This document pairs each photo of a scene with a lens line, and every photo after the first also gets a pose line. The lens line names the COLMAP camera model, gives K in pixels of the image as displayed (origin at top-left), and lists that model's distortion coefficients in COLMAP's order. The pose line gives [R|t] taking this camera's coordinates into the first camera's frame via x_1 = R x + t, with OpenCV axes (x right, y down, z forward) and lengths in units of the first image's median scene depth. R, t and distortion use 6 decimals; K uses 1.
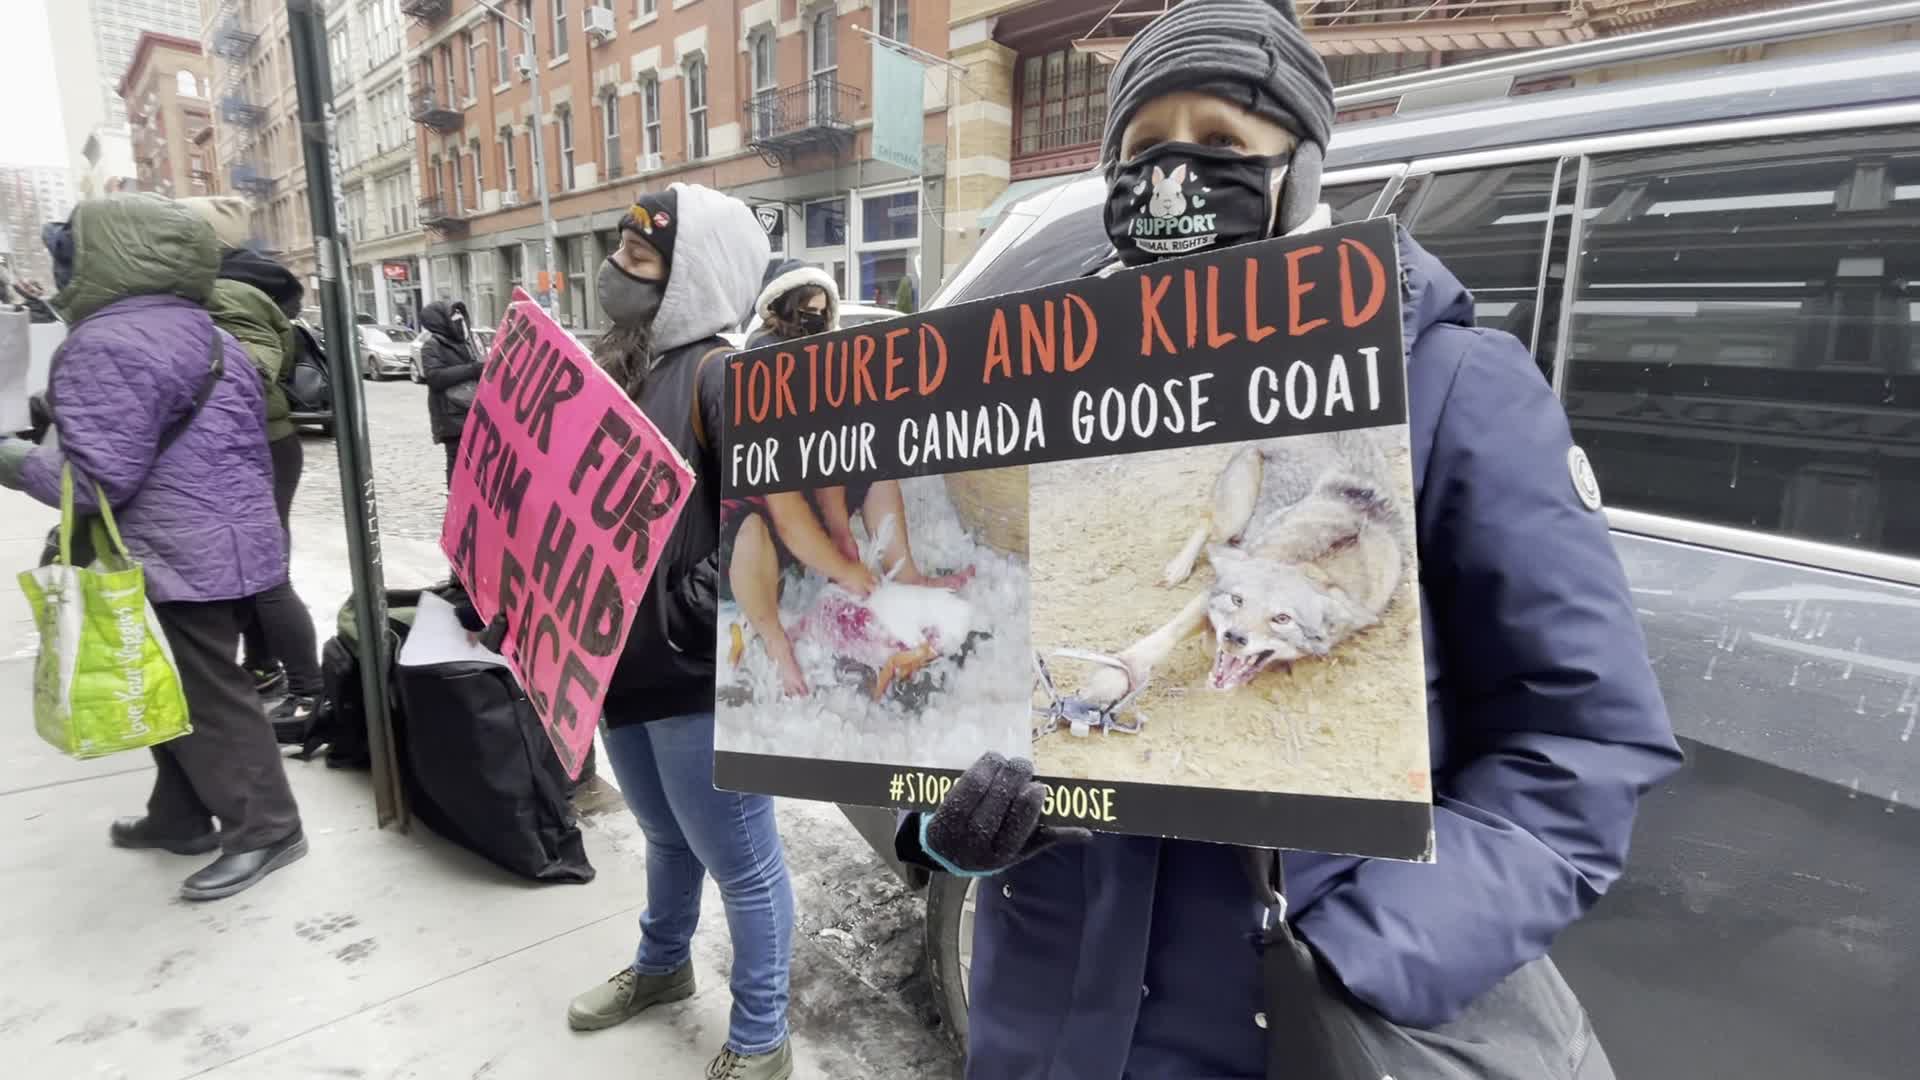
lens RADIAL K [[890.4, 0, 956.6], [0, 890.4, 539.7], [0, 0, 1]] dist [-0.001931, -0.001412]
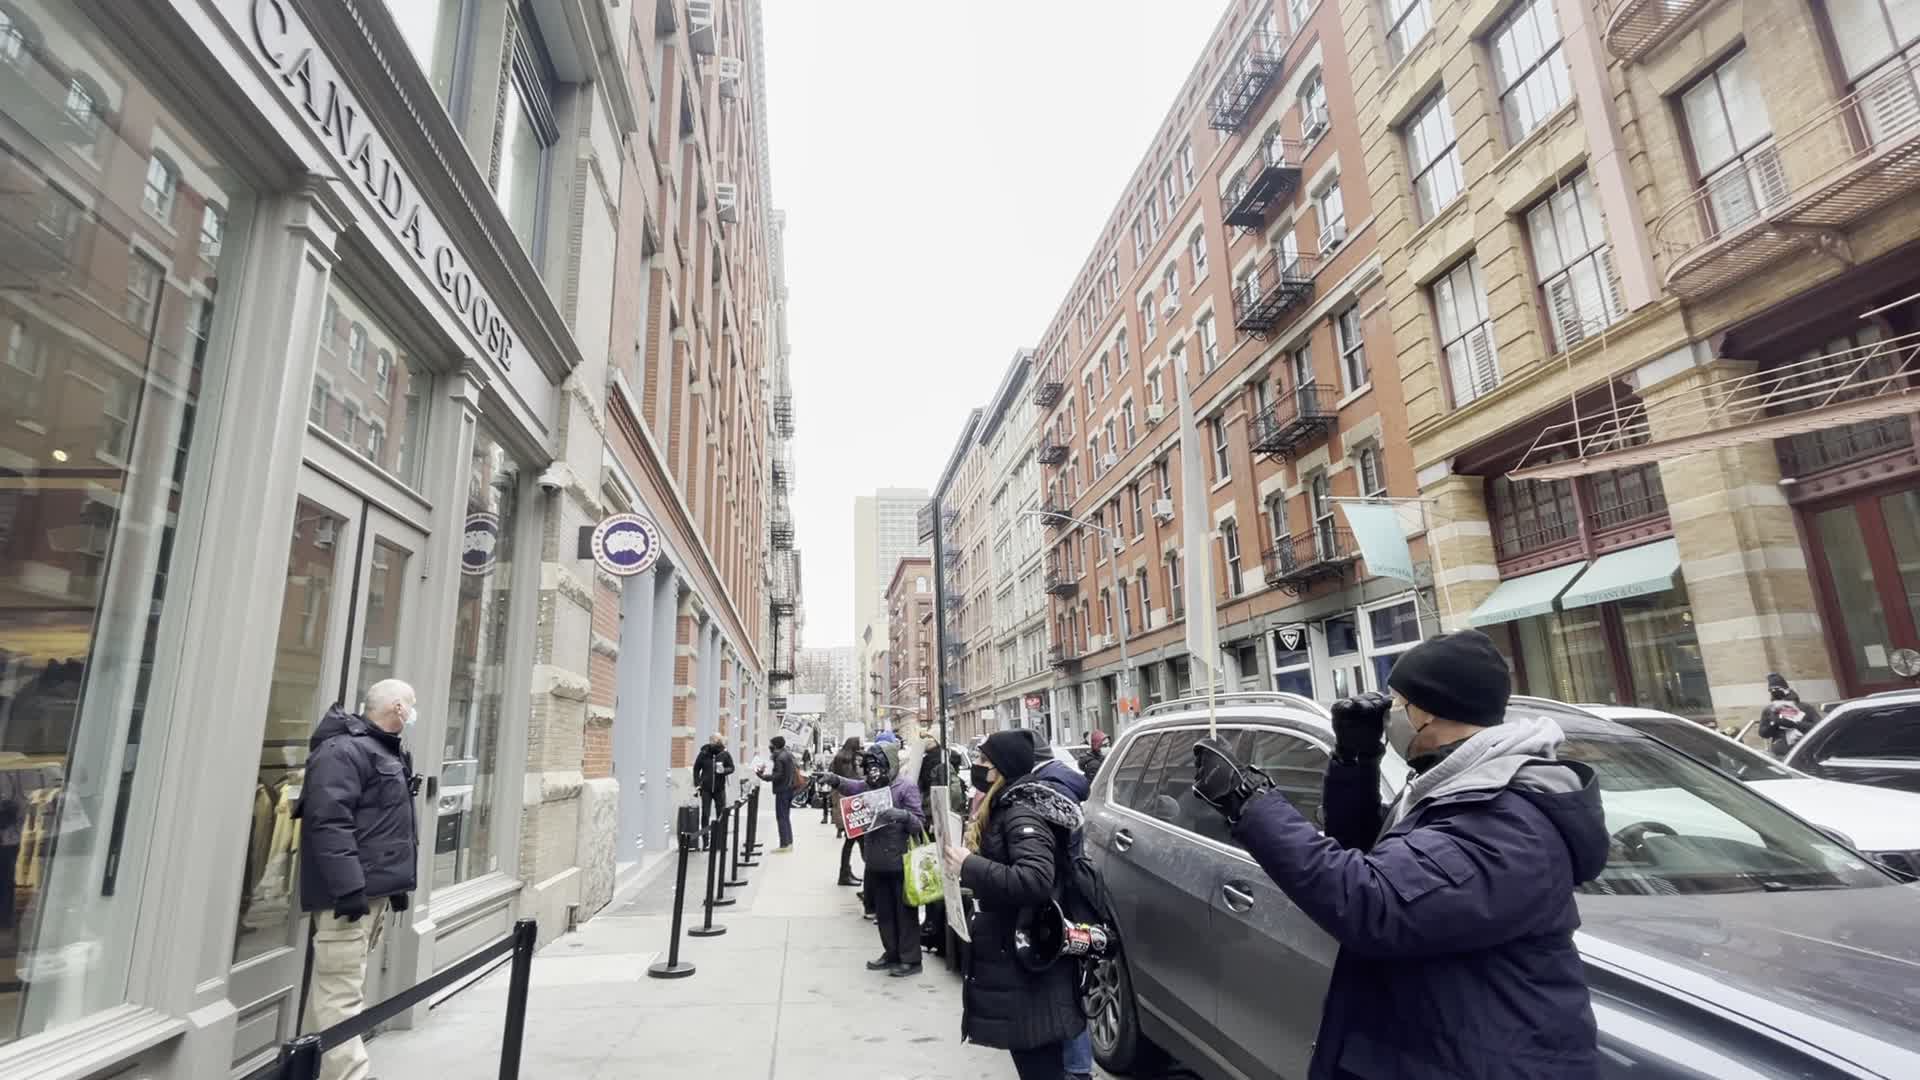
lens RADIAL K [[890.4, 0, 956.6], [0, 890.4, 539.7], [0, 0, 1]] dist [-0.001931, -0.001412]
pose [[0.796206, -0.195033, -0.572728, 0.118124], [-0.066083, 0.912921, -0.402750, 0.022919], [0.601405, 0.358520, 0.713986, -0.137606]]
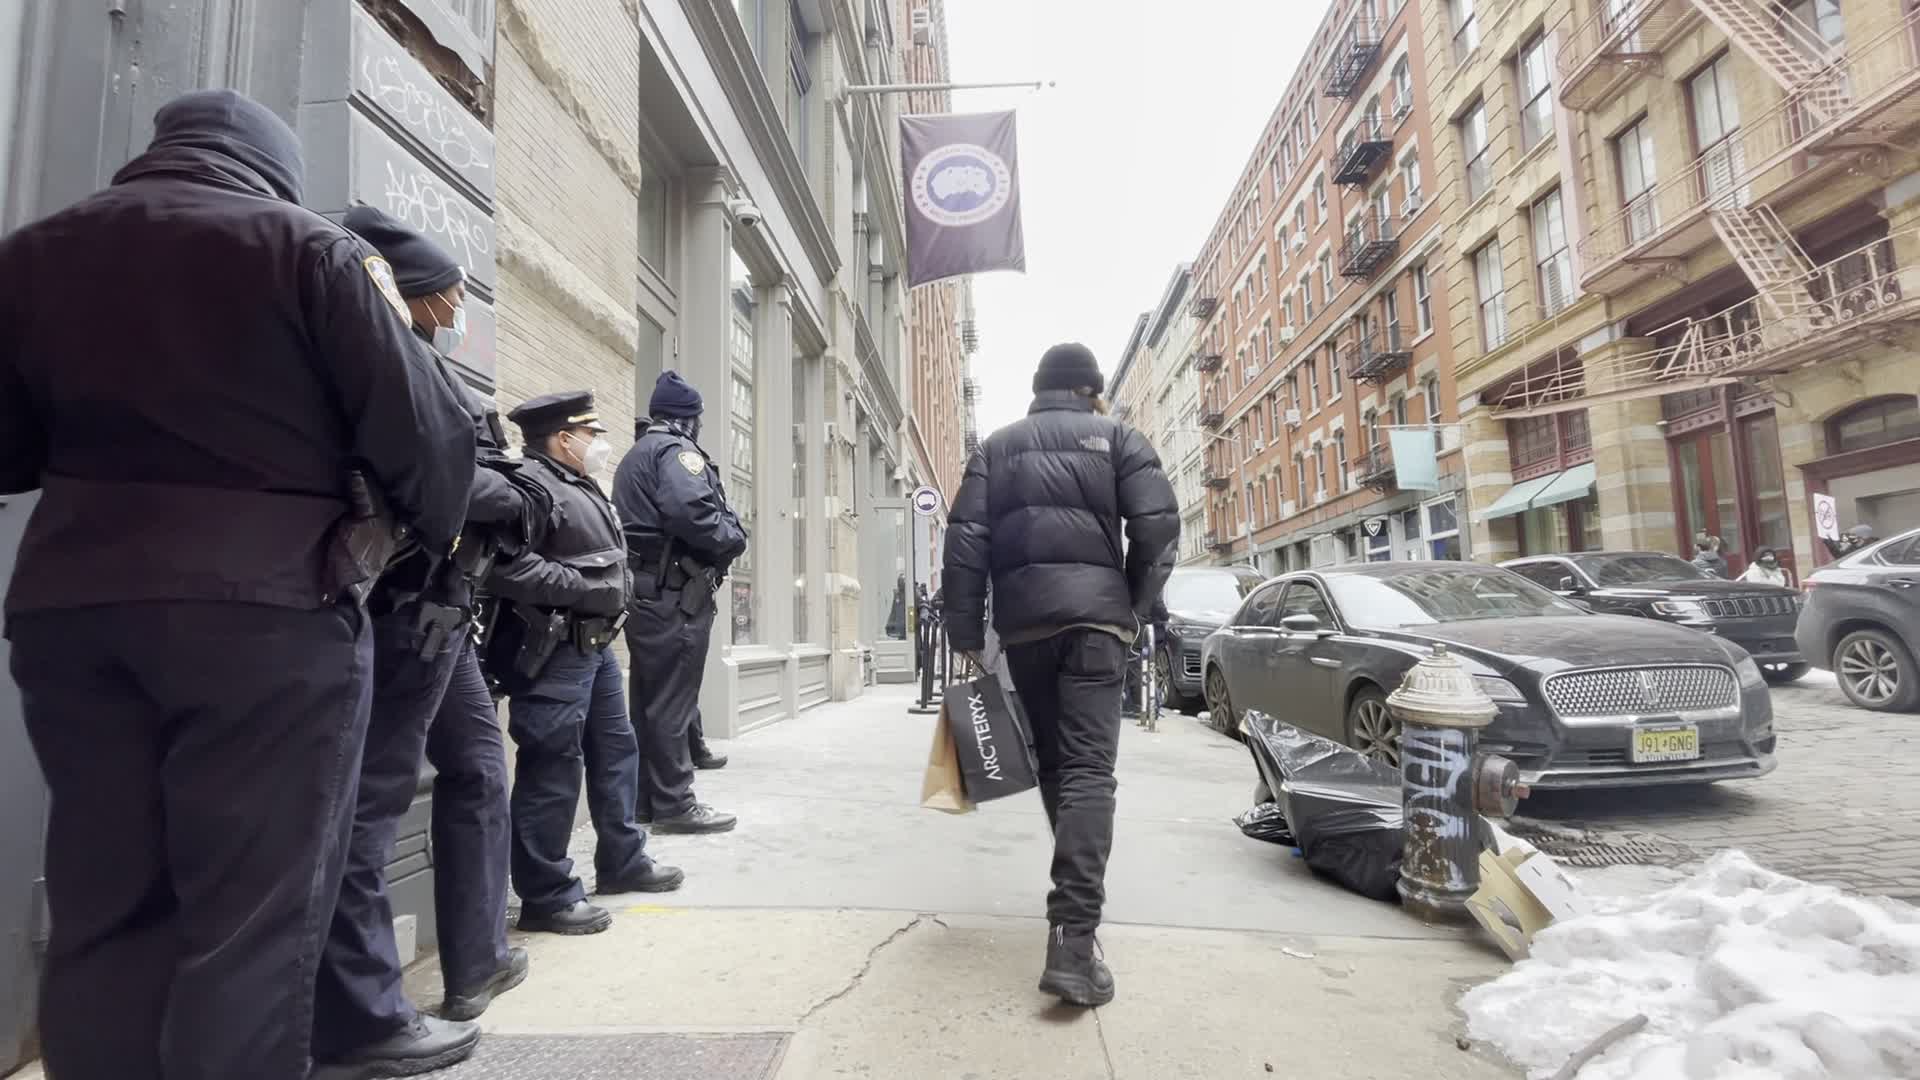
lens RADIAL K [[890.4, 0, 956.6], [0, 890.4, 539.7], [0, 0, 1]] dist [-0.001931, -0.001412]
pose [[0.655946, -0.131237, -0.743311, 0.385803], [-0.105464, 0.959174, -0.262417, 0.117926], [0.747403, 0.250524, 0.615326, -0.402860]]
